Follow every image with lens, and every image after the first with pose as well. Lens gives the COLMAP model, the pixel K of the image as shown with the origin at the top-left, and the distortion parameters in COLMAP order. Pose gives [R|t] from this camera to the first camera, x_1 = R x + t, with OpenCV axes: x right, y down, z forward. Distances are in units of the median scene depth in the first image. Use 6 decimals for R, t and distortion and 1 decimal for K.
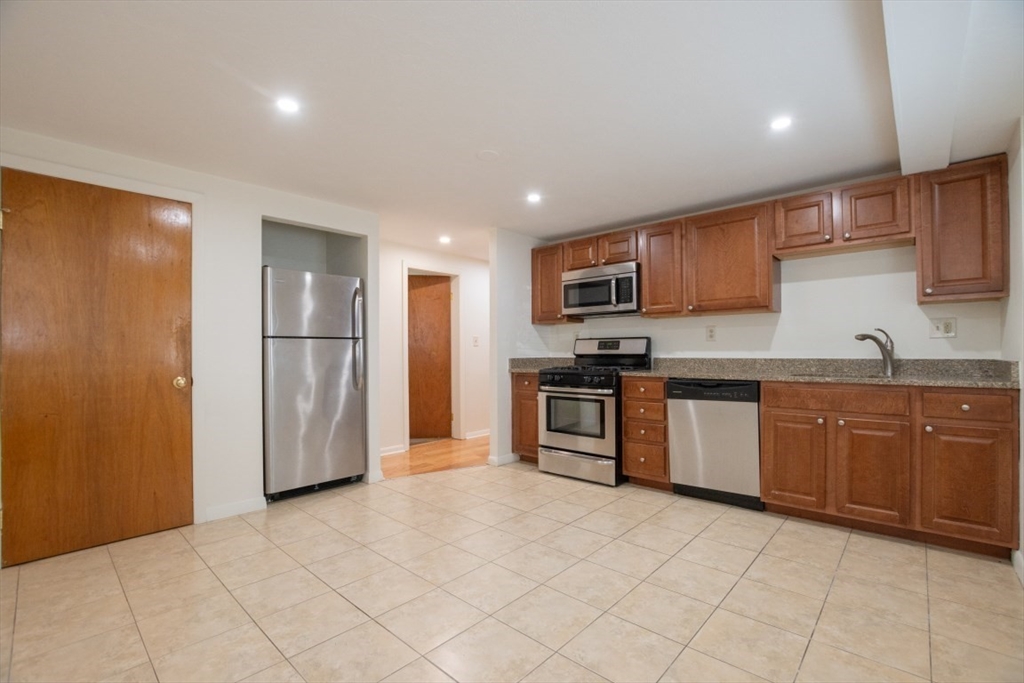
lens RADIAL K [[449.1, 0, 513.1], [0, 449.1, 350.6], [0, 0, 1]] dist [-0.030514, 0.000360]
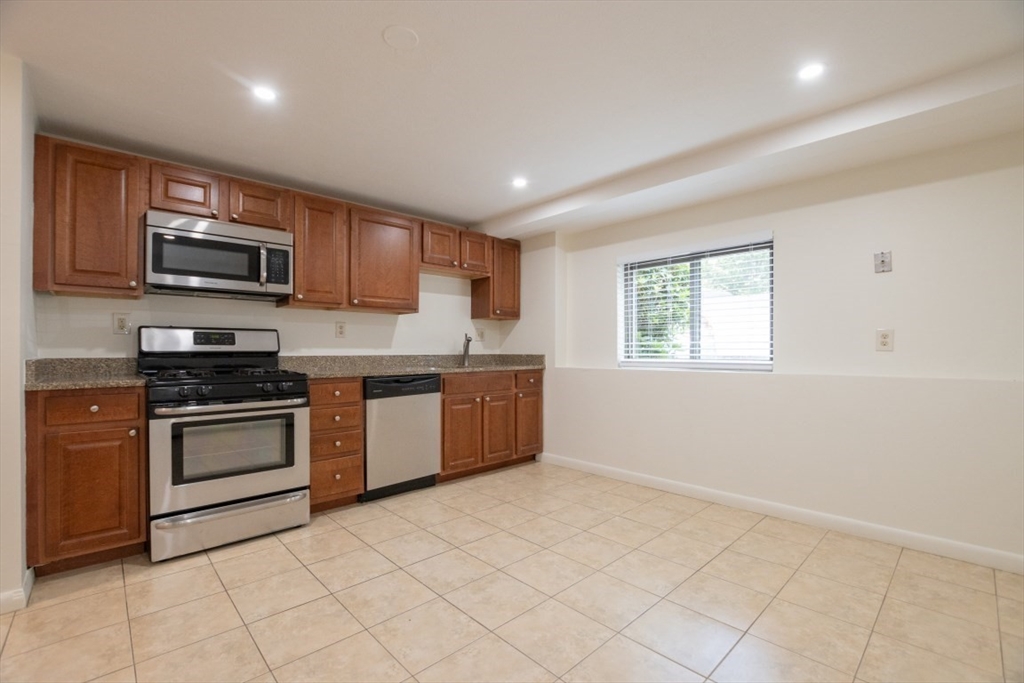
lens RADIAL K [[449.1, 0, 513.1], [0, 449.1, 350.6], [0, 0, 1]] dist [-0.030514, 0.000360]
pose [[0.071550, 0.004957, 0.997425, -0.559513], [-0.001317, 0.999987, -0.004876, 0.011987], [-0.997436, -0.000964, 0.071555, 0.658175]]
